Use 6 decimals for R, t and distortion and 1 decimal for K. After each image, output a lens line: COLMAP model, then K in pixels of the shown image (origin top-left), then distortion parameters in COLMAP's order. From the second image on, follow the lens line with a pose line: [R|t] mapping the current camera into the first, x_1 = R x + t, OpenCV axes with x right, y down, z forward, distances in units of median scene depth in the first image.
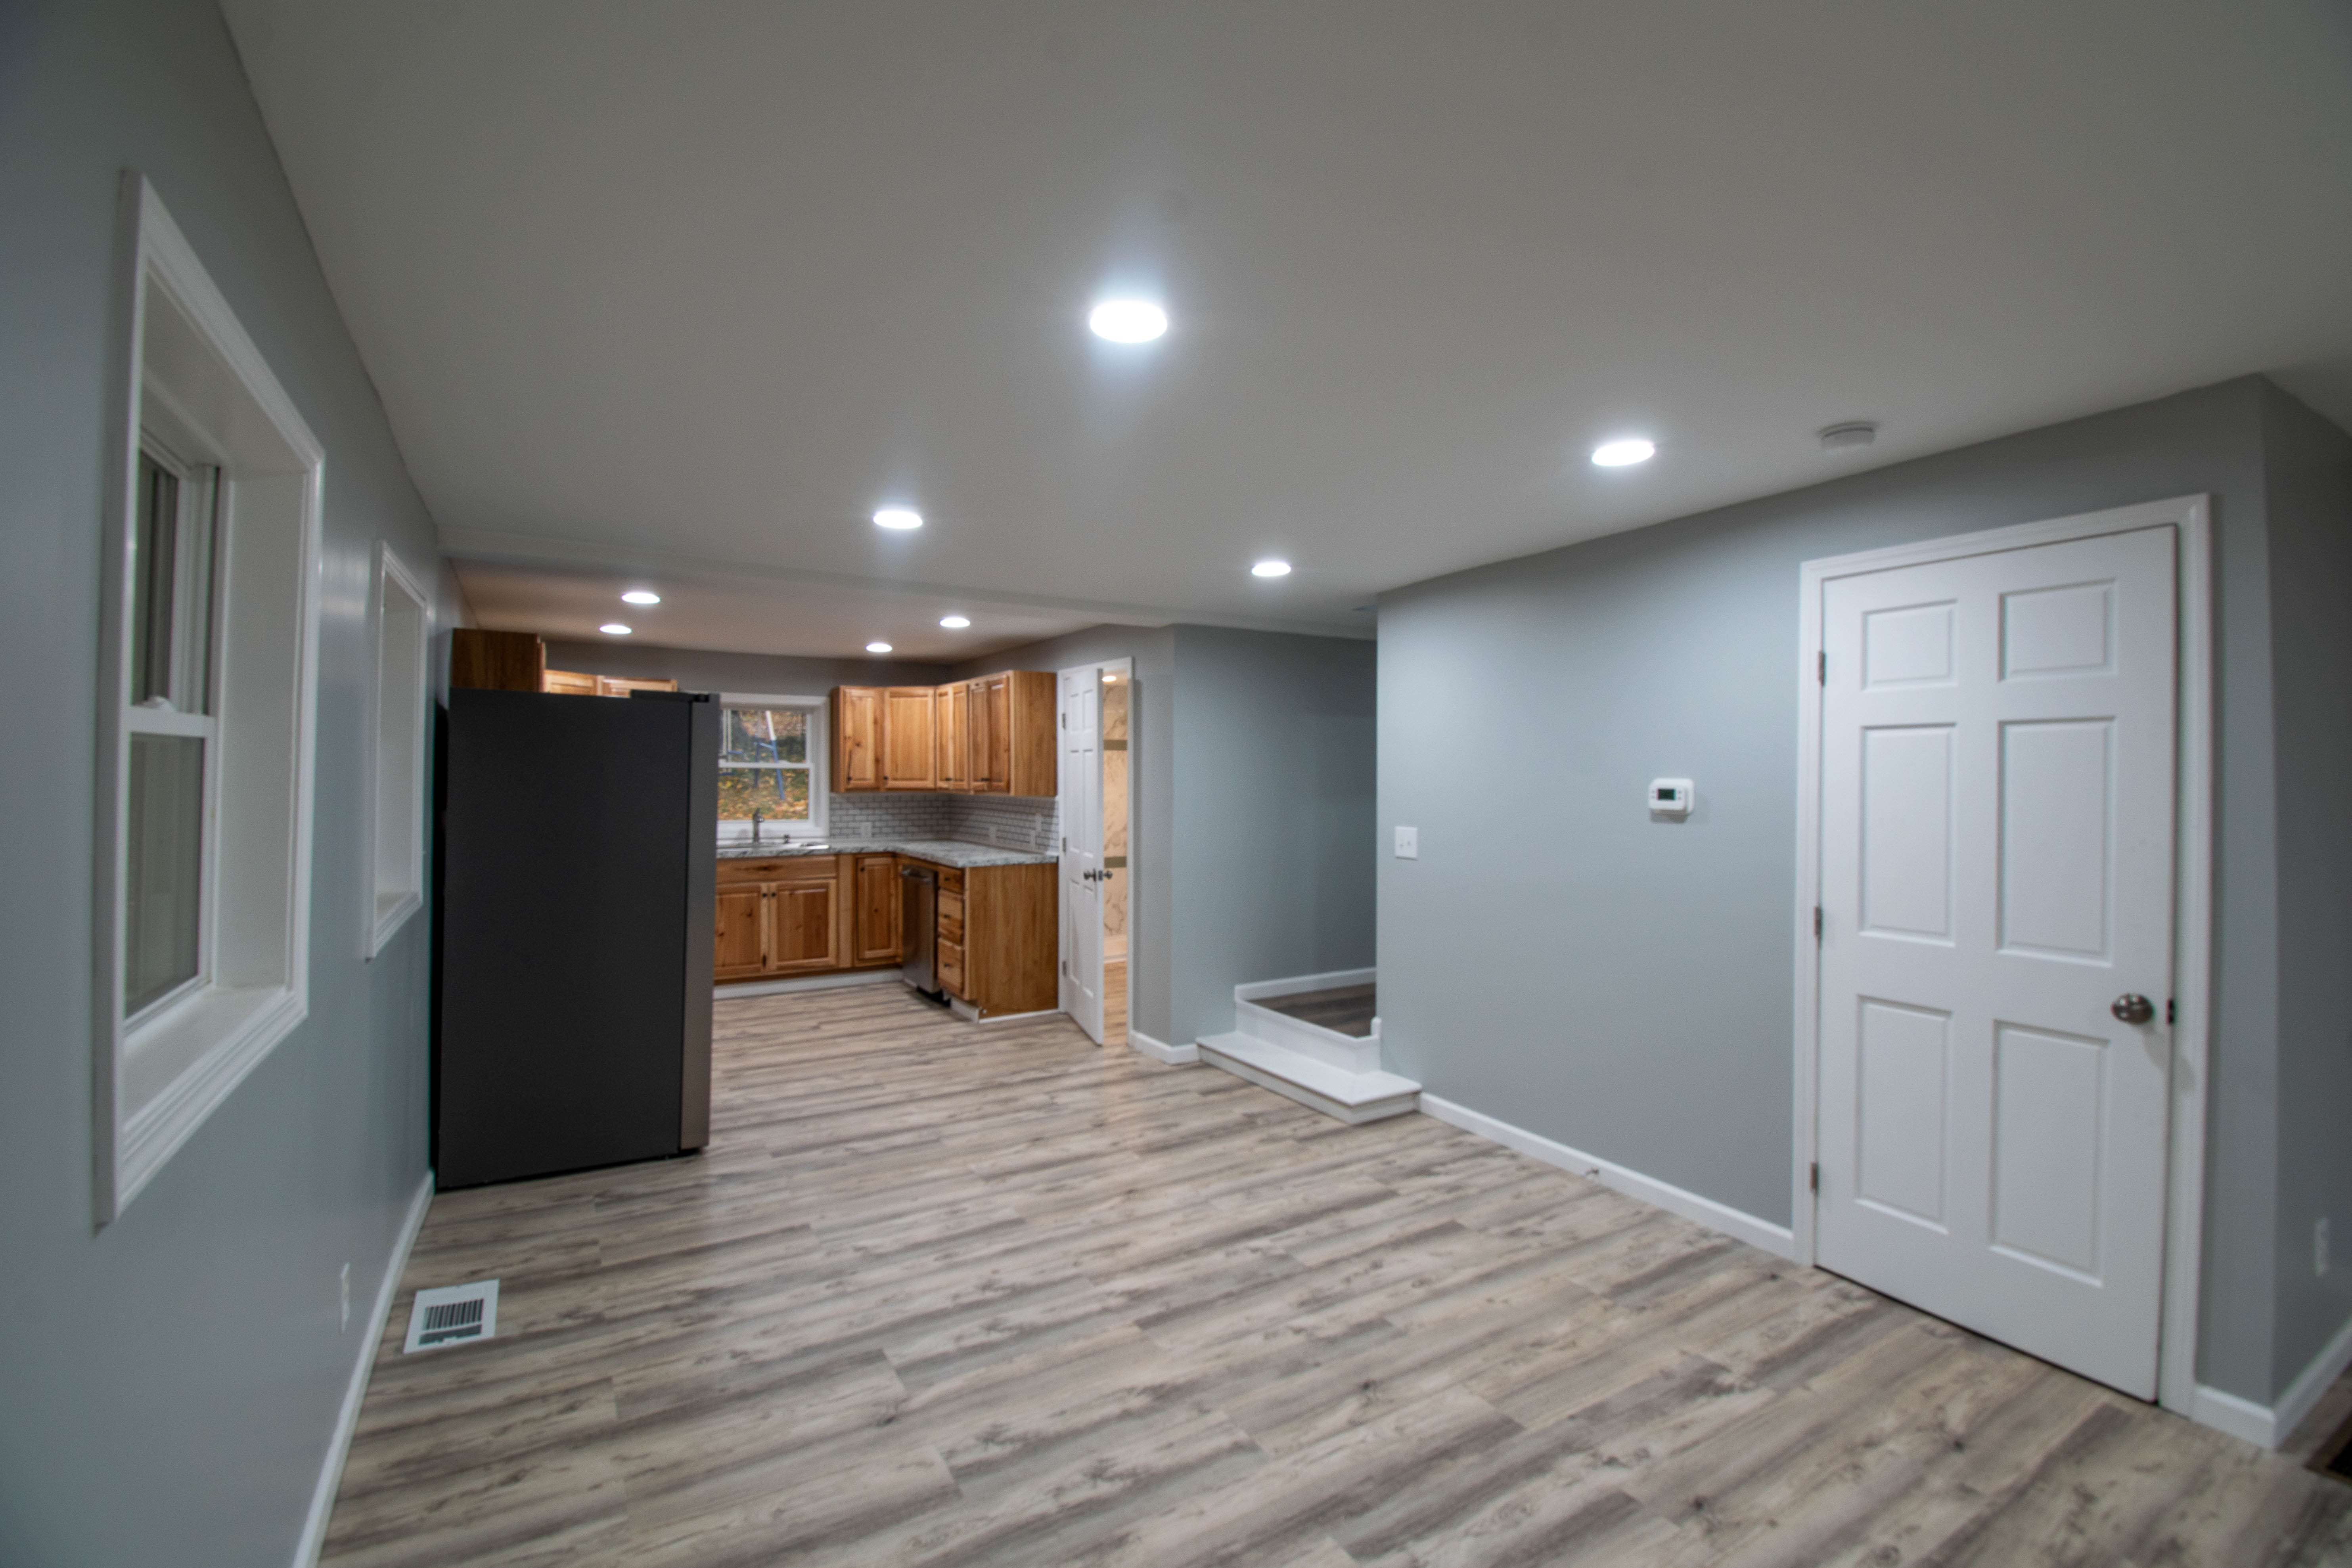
lens RADIAL K [[1038.4, 0, 1183.1], [0, 1038.4, 780.7], [0, 0, 1]] dist [0.020931, -0.027143]
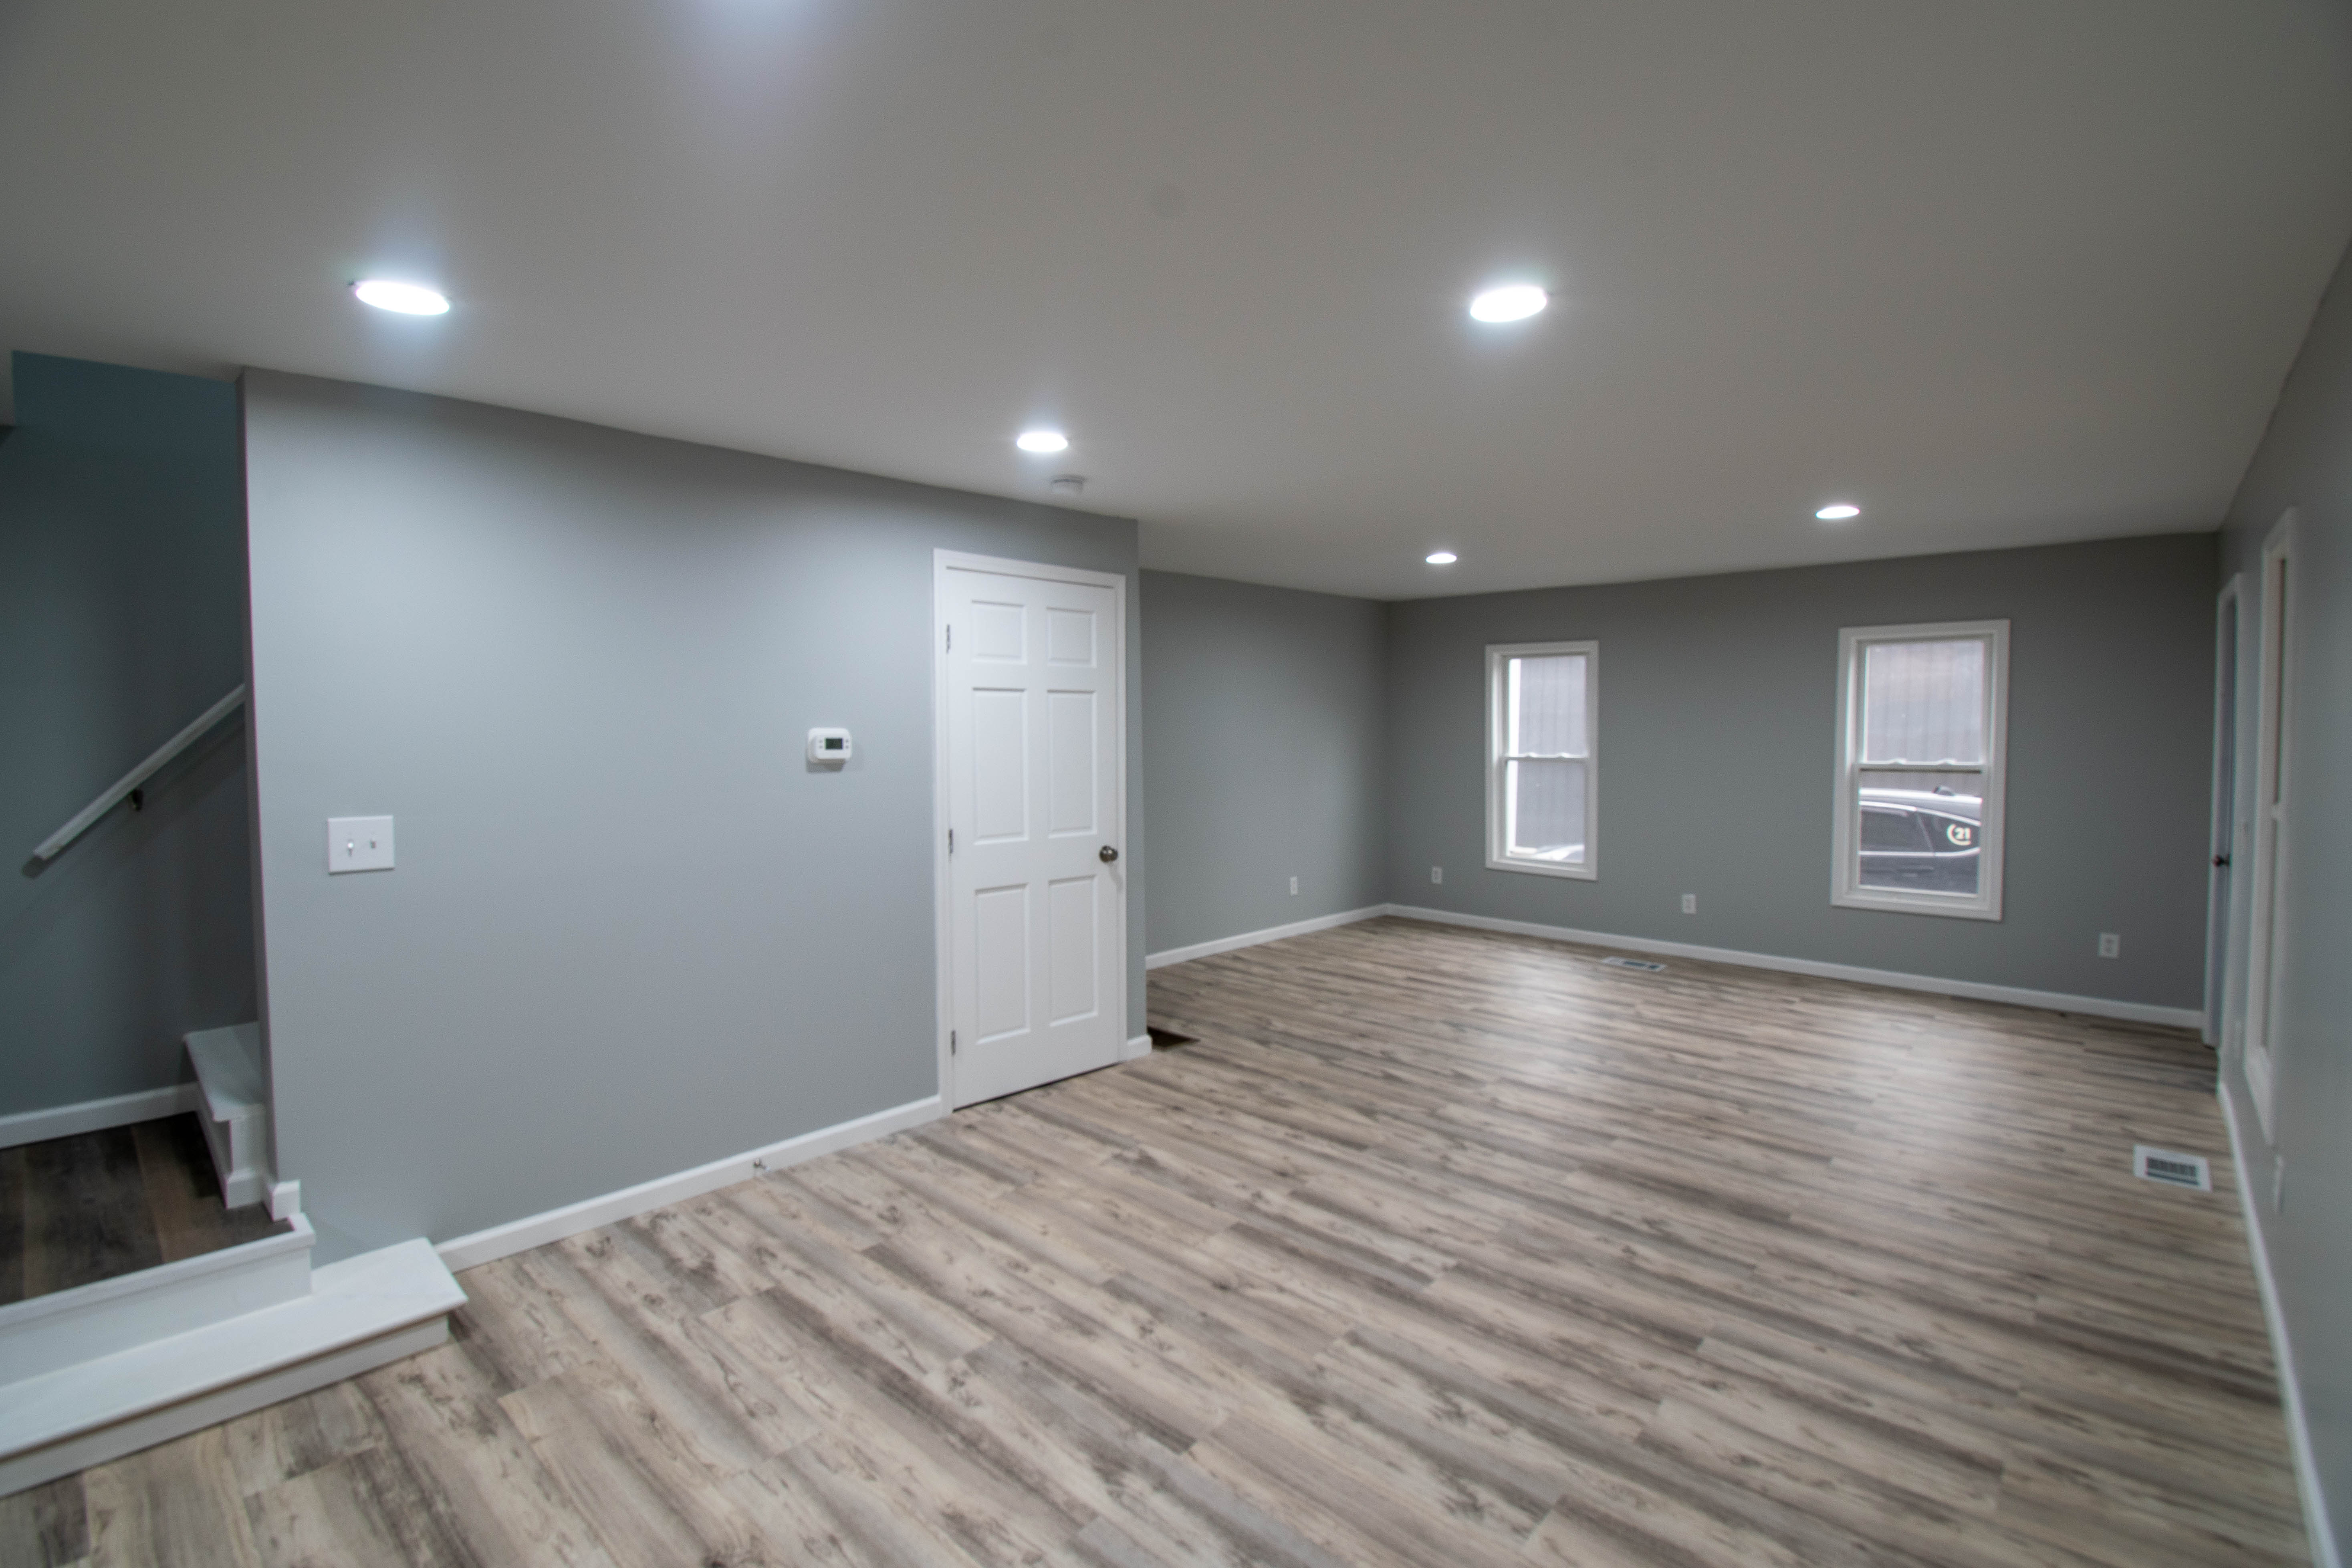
lens RADIAL K [[1048.0, 0, 1179.8], [0, 1048.0, 781.8], [0, 0, 1]] dist [0.022128, -0.027865]
pose [[-0.282940, -0.057274, 0.957426, -0.544114], [0.001774, 0.998183, 0.060236, -0.009657], [-0.959136, 0.018742, -0.282324, 0.874789]]
